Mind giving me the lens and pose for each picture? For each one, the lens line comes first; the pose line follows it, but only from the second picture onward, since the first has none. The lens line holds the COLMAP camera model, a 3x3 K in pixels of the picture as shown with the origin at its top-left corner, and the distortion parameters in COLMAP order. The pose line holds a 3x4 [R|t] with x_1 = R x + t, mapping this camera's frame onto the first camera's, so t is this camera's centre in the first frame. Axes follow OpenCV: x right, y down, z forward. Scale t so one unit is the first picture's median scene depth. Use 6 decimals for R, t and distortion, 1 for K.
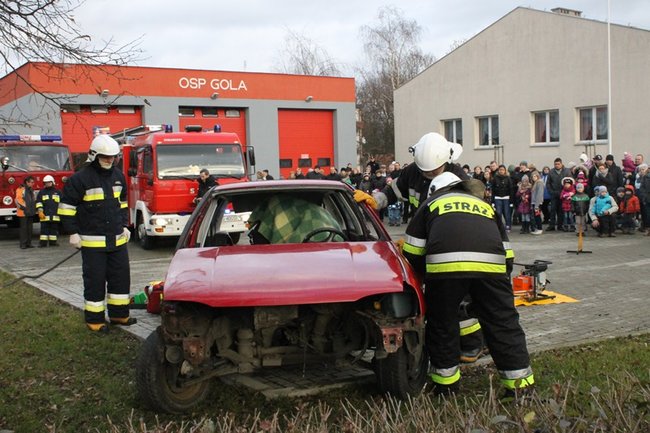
lens RADIAL K [[702.5, 0, 324.6], [0, 702.5, 216.2], [0, 0, 1]] dist [-0.094183, 0.000000]
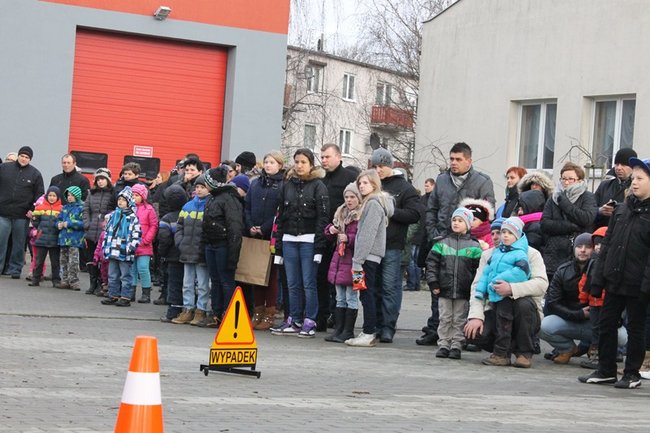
lens RADIAL K [[1597.7, 0, 328.1], [0, 1597.7, 214.9], [0, 0, 1]] dist [0.093541, 0.000000]
pose [[0.991896, 0.096607, -0.082517, 0.169227], [-0.102880, 0.991825, -0.075484, 0.011159], [0.074550, 0.083362, 0.993727, 0.089901]]
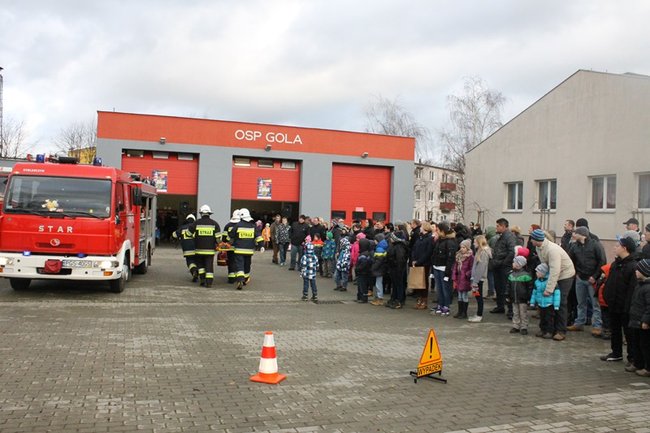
lens RADIAL K [[557.1, 0, 324.8], [0, 557.1, 219.5], [0, 0, 1]] dist [-0.112179, 0.000698]
pose [[0.965140, 0.061803, -0.254331, 0.143415], [-0.080036, 0.994864, -0.061965, -0.015512], [0.249195, 0.080161, 0.965130, 0.195272]]
